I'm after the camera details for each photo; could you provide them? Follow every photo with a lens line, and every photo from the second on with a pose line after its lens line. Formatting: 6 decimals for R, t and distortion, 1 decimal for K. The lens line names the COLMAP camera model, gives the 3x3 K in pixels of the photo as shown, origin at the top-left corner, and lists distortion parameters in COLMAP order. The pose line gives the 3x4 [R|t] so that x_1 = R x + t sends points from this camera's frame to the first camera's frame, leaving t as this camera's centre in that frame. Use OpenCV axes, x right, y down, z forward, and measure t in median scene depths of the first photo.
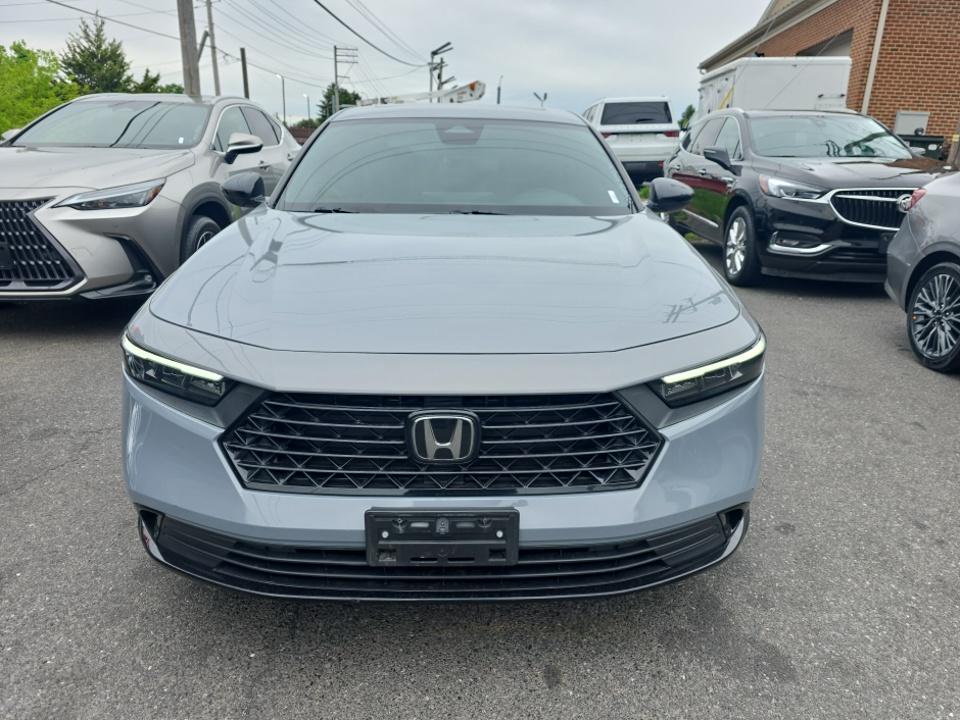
lens RADIAL K [[647.7, 0, 505.1], [0, 647.7, 360.1], [0, 0, 1]] dist [0.019755, -0.005127]
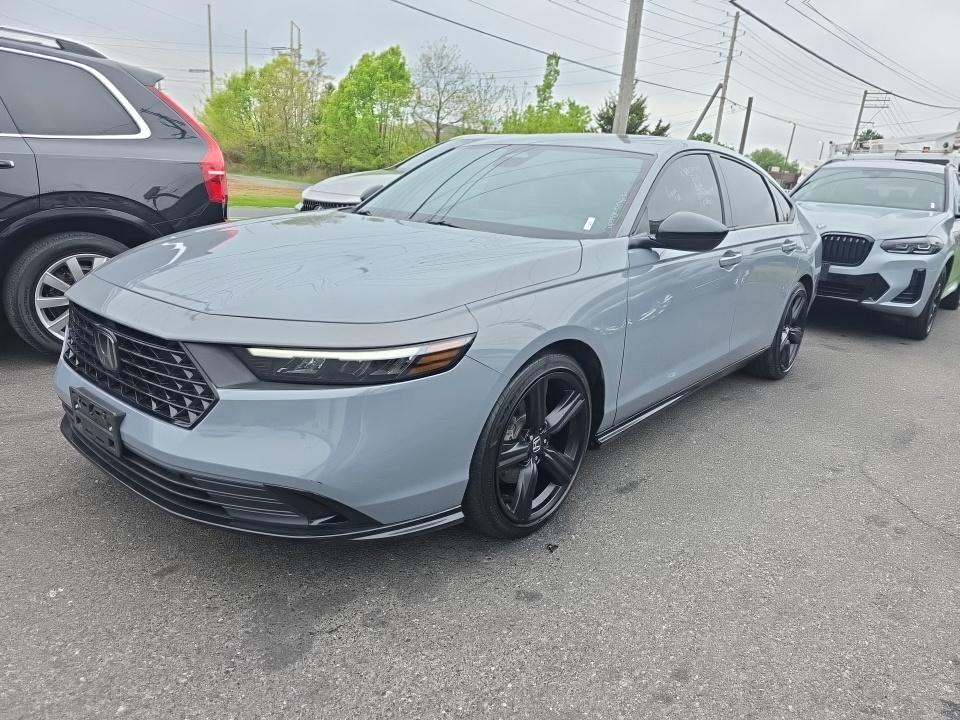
lens RADIAL K [[647.7, 0, 505.1], [0, 647.7, 360.1], [0, 0, 1]] dist [0.019755, -0.005127]
pose [[0.761559, 0.208902, -0.613505, 0.727472], [-0.247269, 0.968676, 0.022898, -0.051062], [0.599071, 0.134262, 0.789359, 0.210835]]
